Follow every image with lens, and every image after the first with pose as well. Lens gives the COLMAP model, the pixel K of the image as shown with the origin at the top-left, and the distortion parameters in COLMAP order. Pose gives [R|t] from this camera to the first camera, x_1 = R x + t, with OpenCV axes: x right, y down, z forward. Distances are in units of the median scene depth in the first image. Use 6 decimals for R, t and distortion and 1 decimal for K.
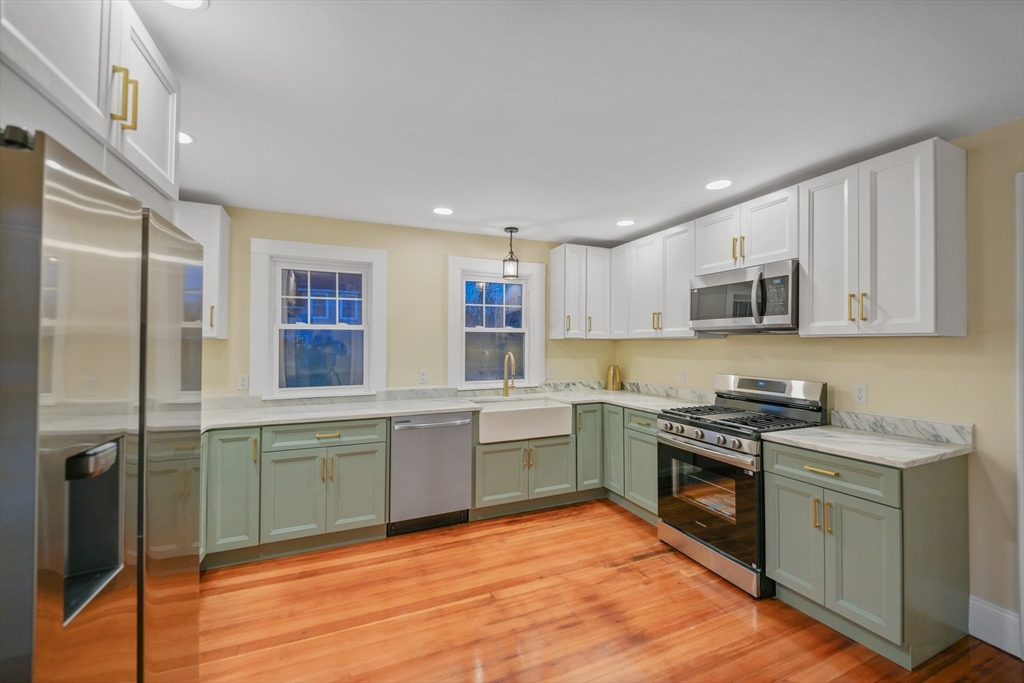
lens RADIAL K [[421.5, 0, 512.1], [0, 421.5, 338.8], [0, 0, 1]] dist [-0.031244, 0.003527]
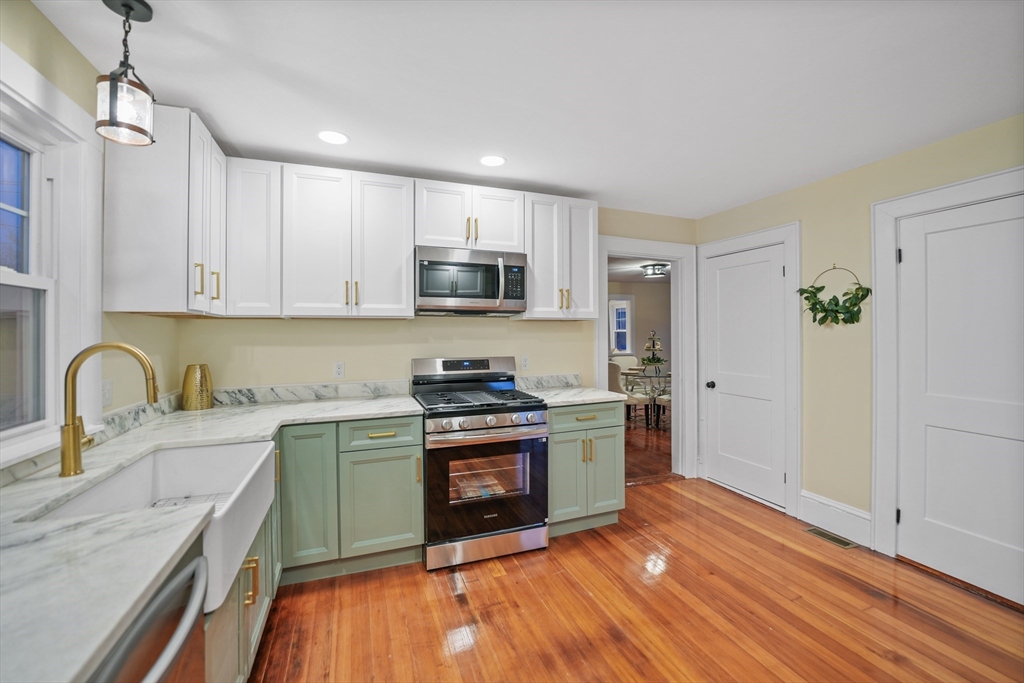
lens RADIAL K [[421.5, 0, 511.8], [0, 421.5, 335.0], [0, 0, 1]] dist [-0.031244, 0.003527]
pose [[0.018273, -0.006165, 0.999814, -0.429873], [-0.004947, 0.999968, 0.006256, 0.027454], [-0.999821, -0.005061, 0.018242, 0.826446]]
